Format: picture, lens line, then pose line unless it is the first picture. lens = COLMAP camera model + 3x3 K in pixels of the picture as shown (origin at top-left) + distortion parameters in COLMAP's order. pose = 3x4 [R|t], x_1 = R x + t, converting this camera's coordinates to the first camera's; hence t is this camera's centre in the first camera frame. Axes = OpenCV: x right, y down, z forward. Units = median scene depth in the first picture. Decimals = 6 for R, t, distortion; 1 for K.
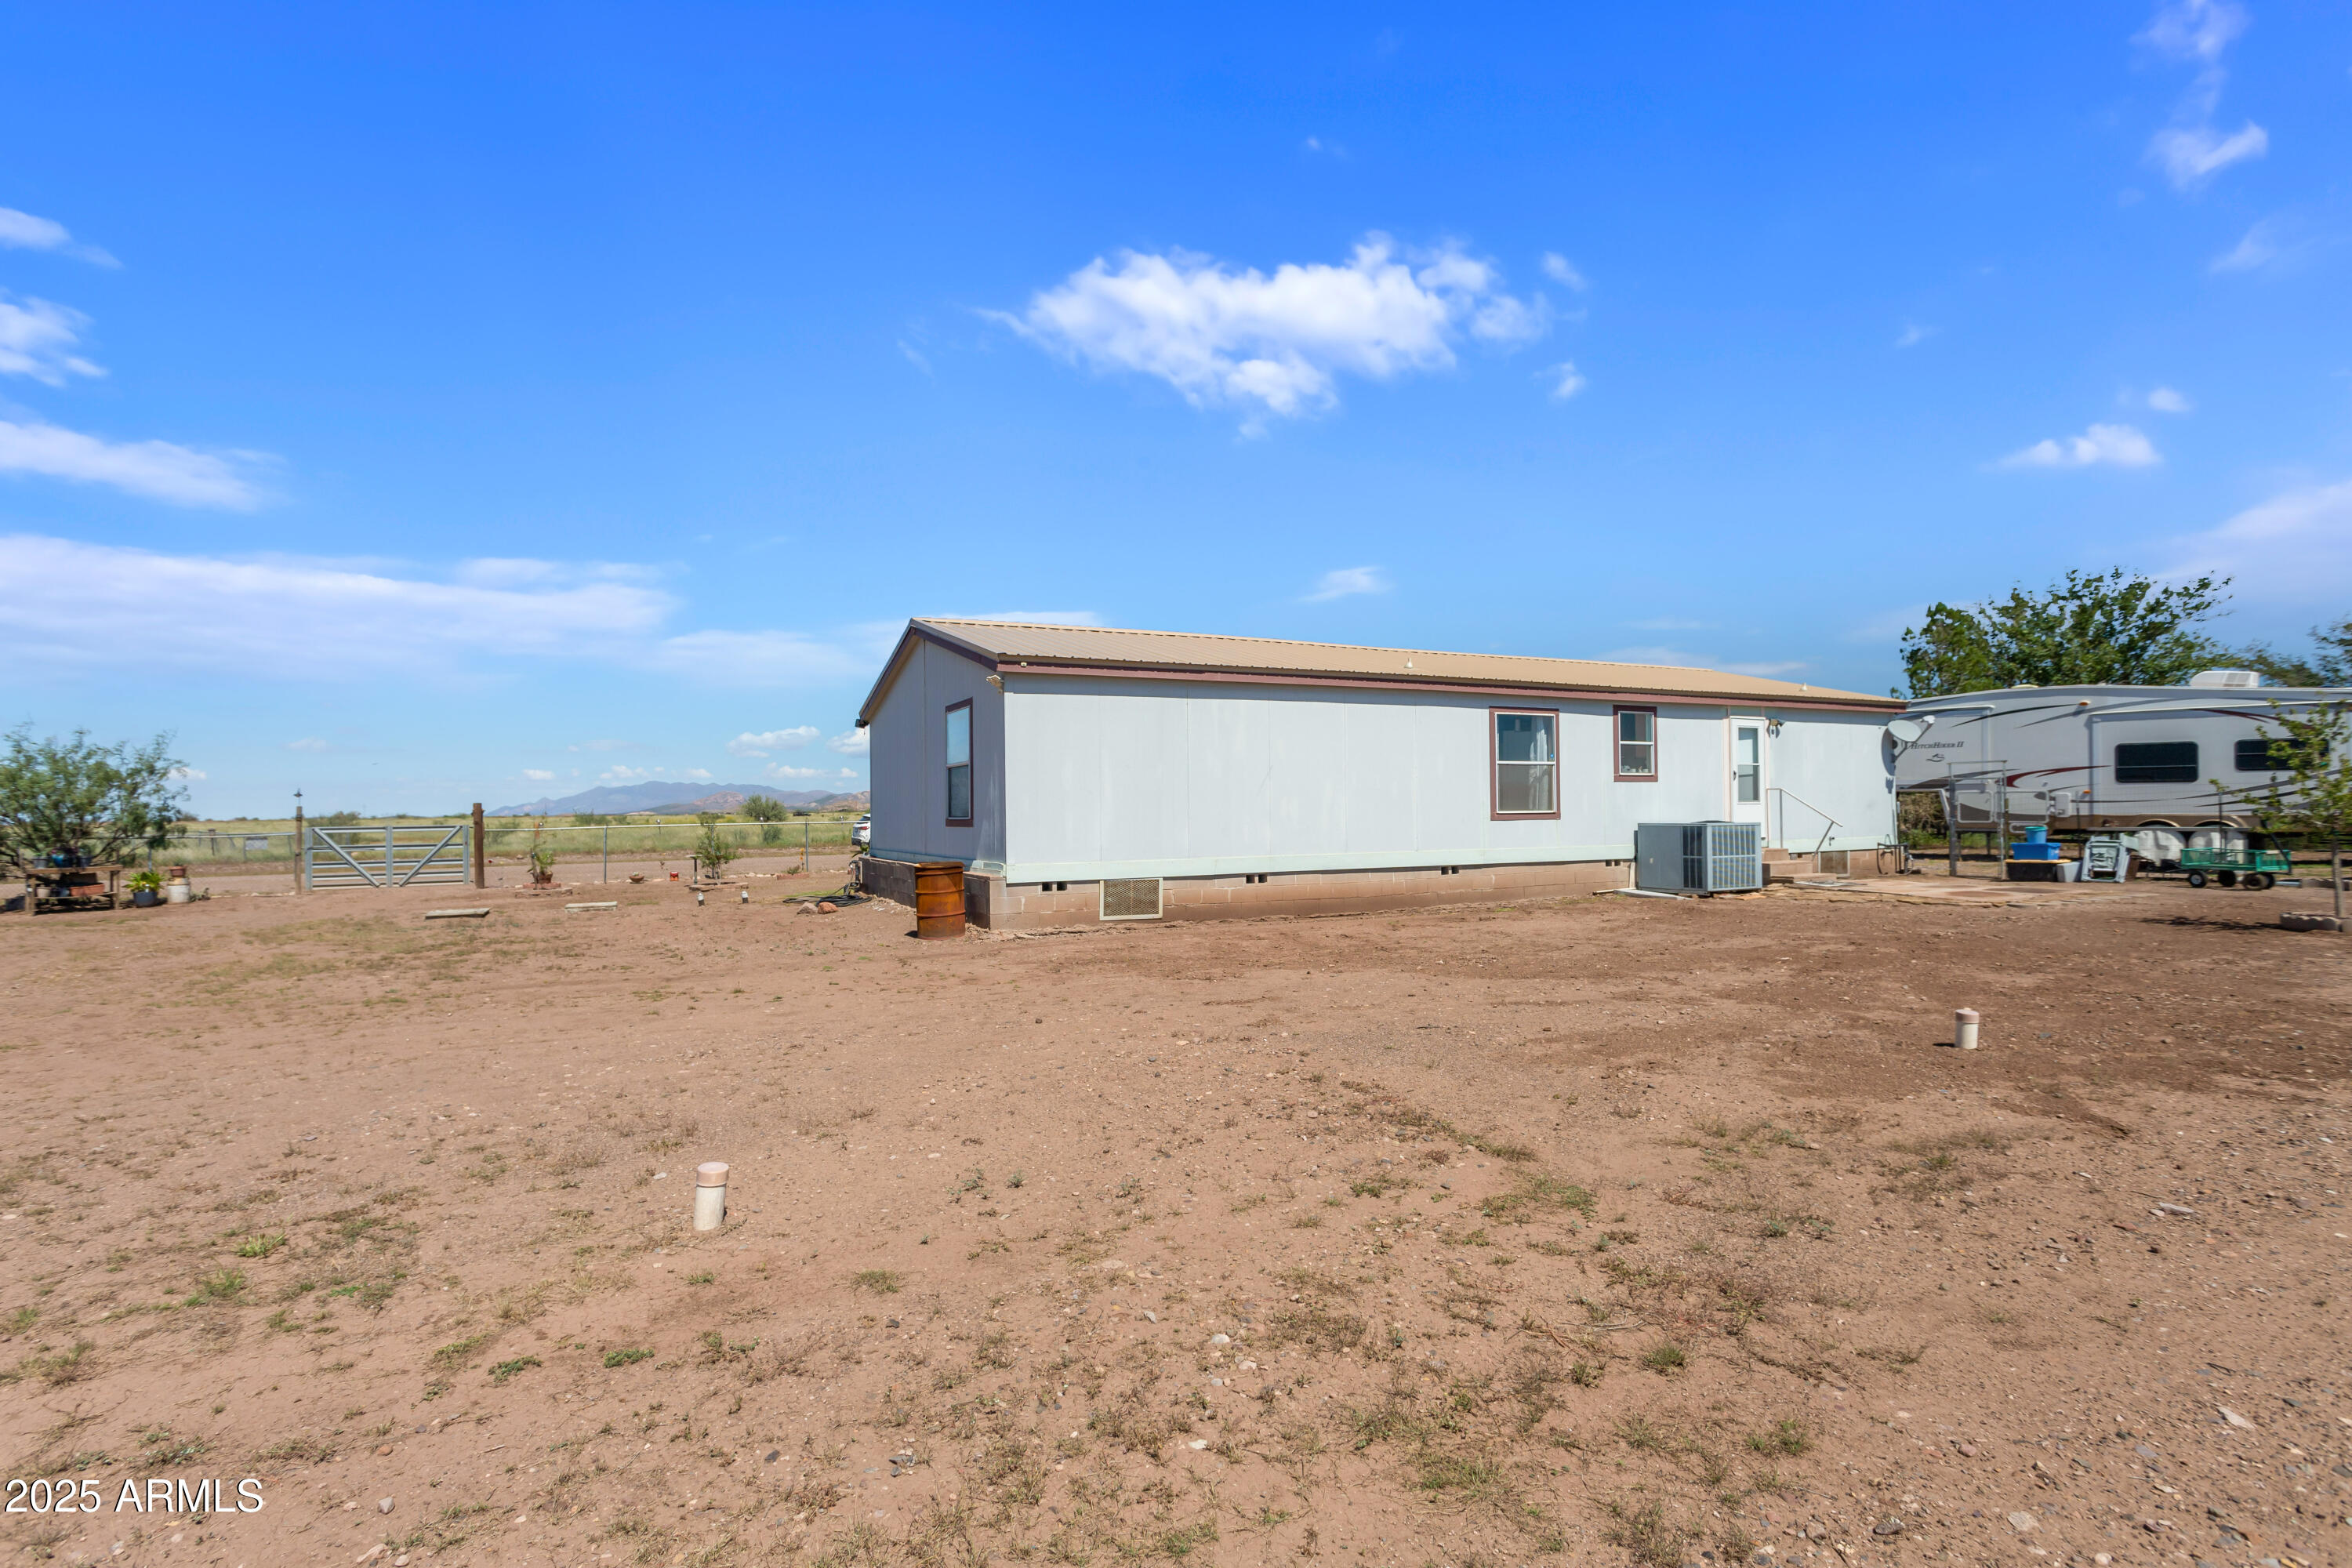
lens RADIAL K [[1158.5, 0, 1186.8], [0, 1158.5, 805.0], [0, 0, 1]] dist [0.004830, 0.000930]
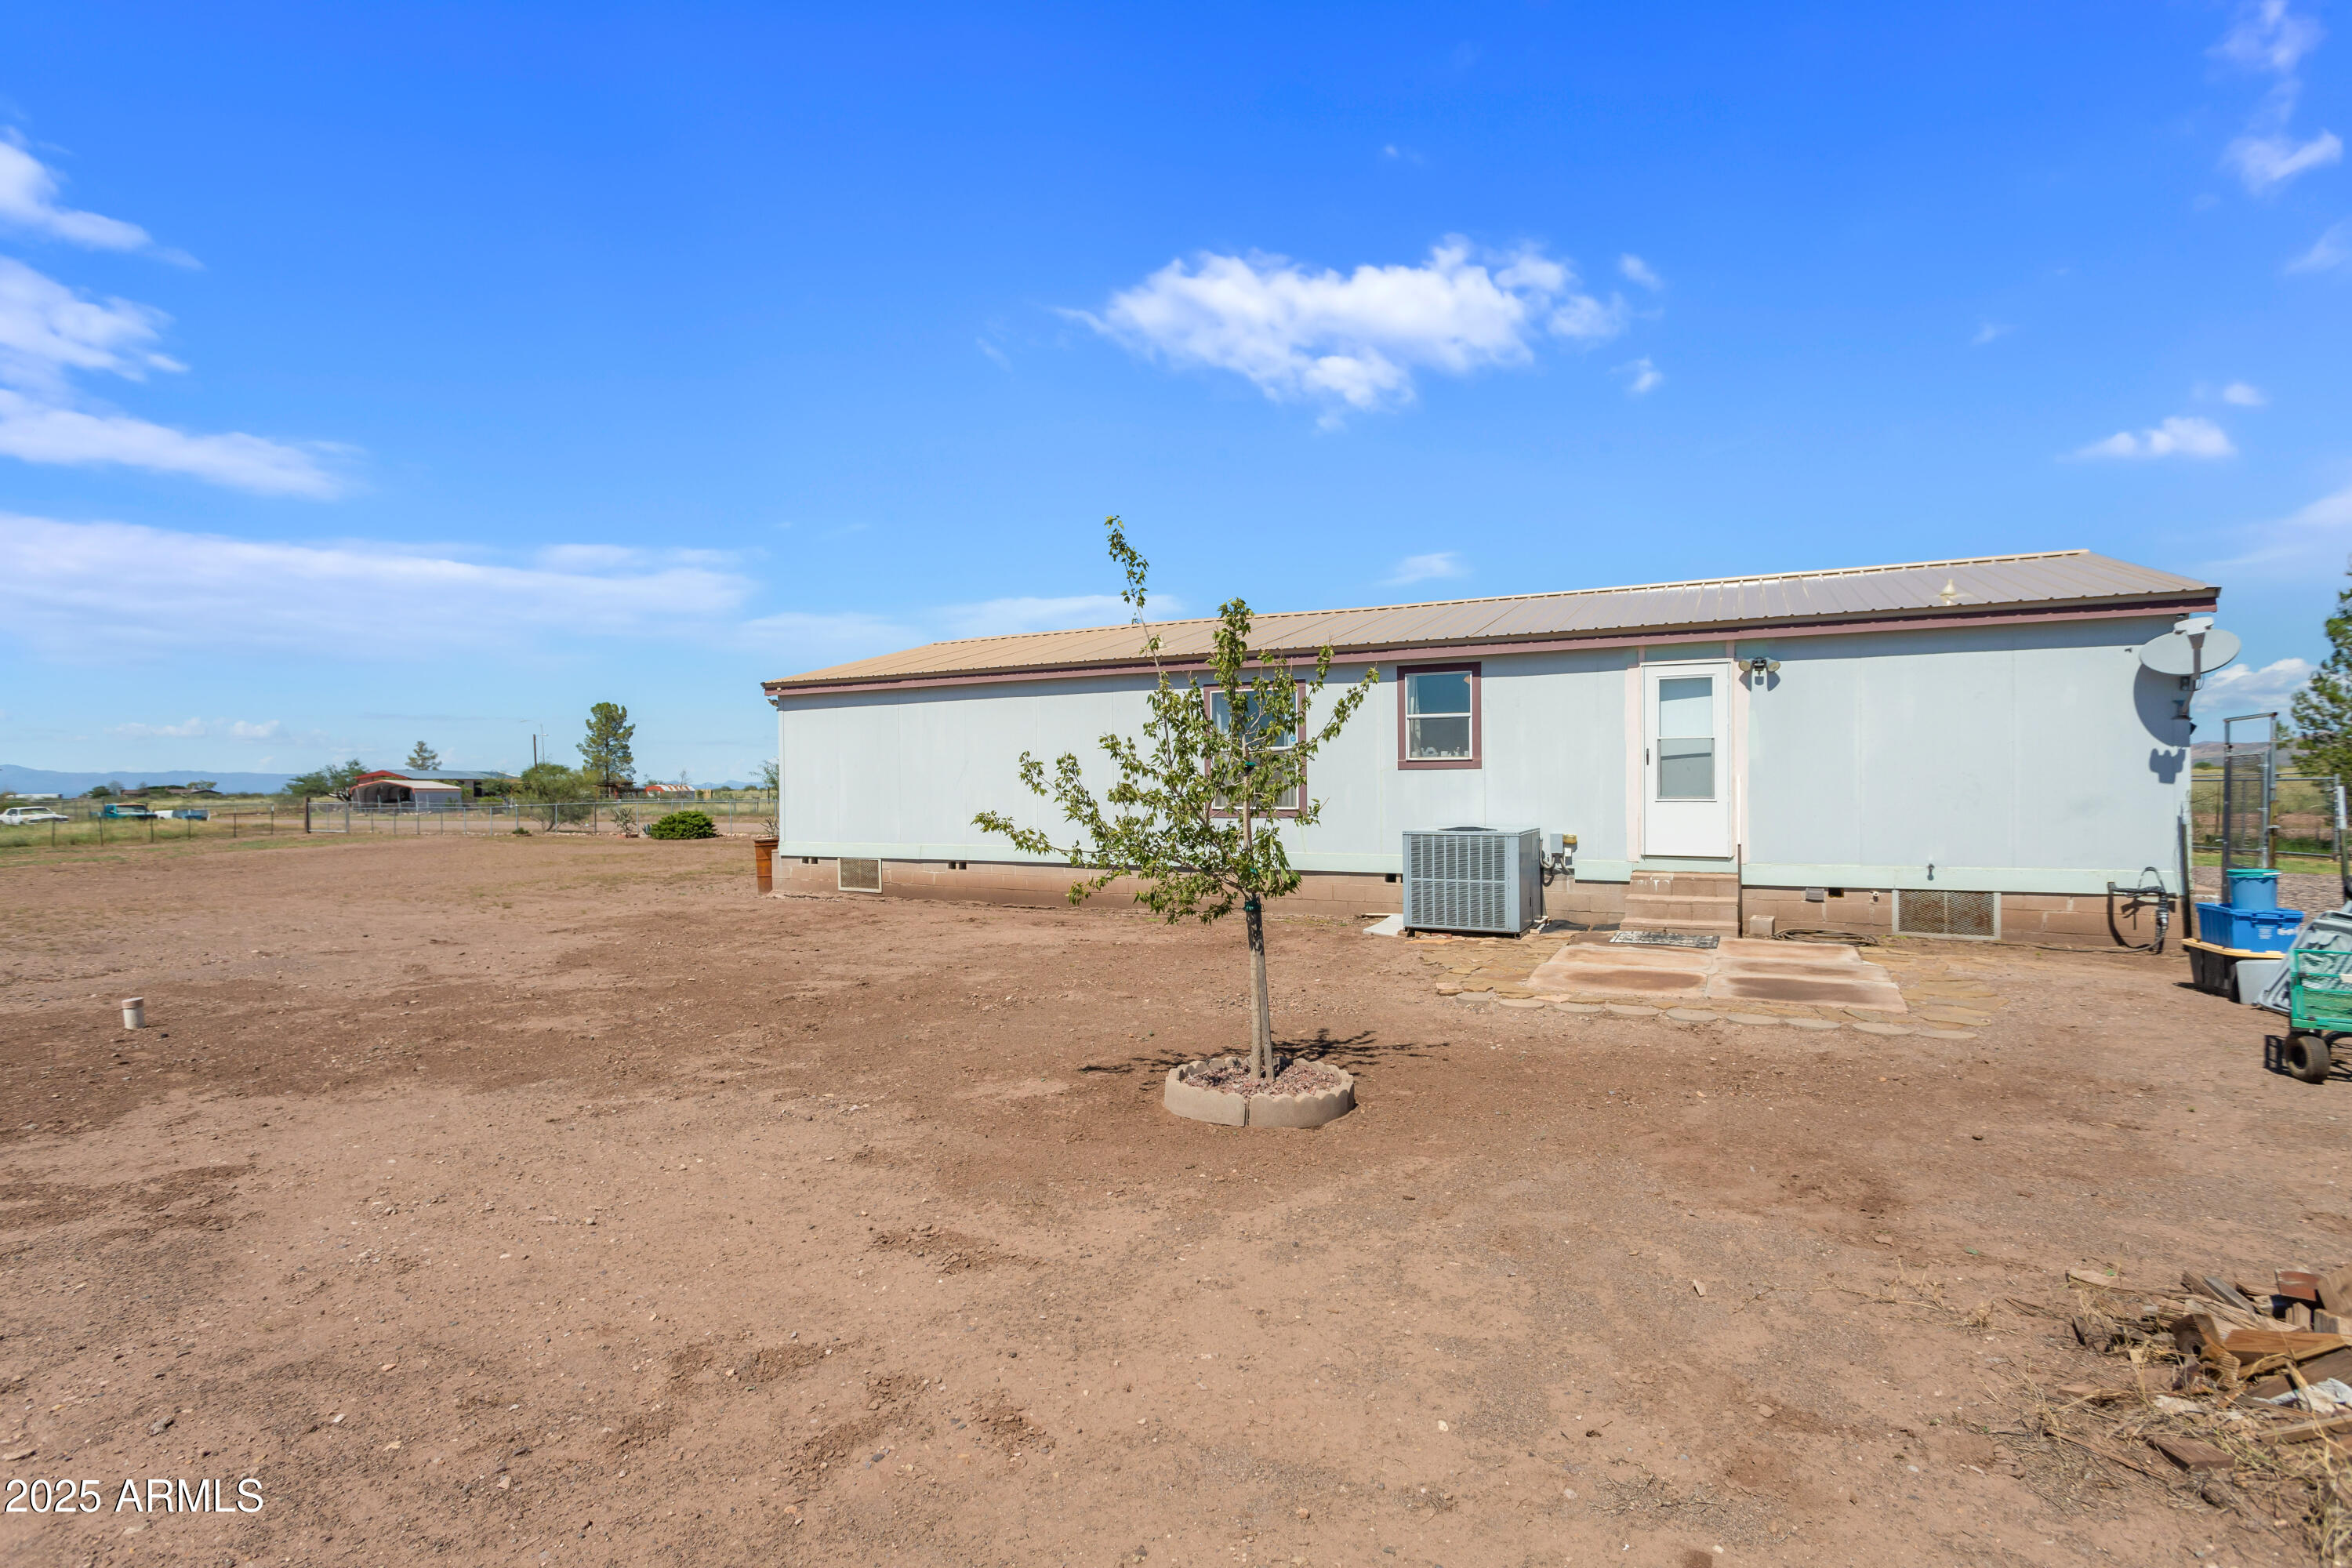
lens RADIAL K [[1158.5, 0, 1186.8], [0, 1158.5, 805.0], [0, 0, 1]] dist [0.004830, 0.000930]
pose [[0.608347, 0.015363, -0.793522, 0.881365], [-0.004449, 0.999863, 0.015947, -0.008364], [0.793658, -0.006171, 0.608332, 0.441876]]
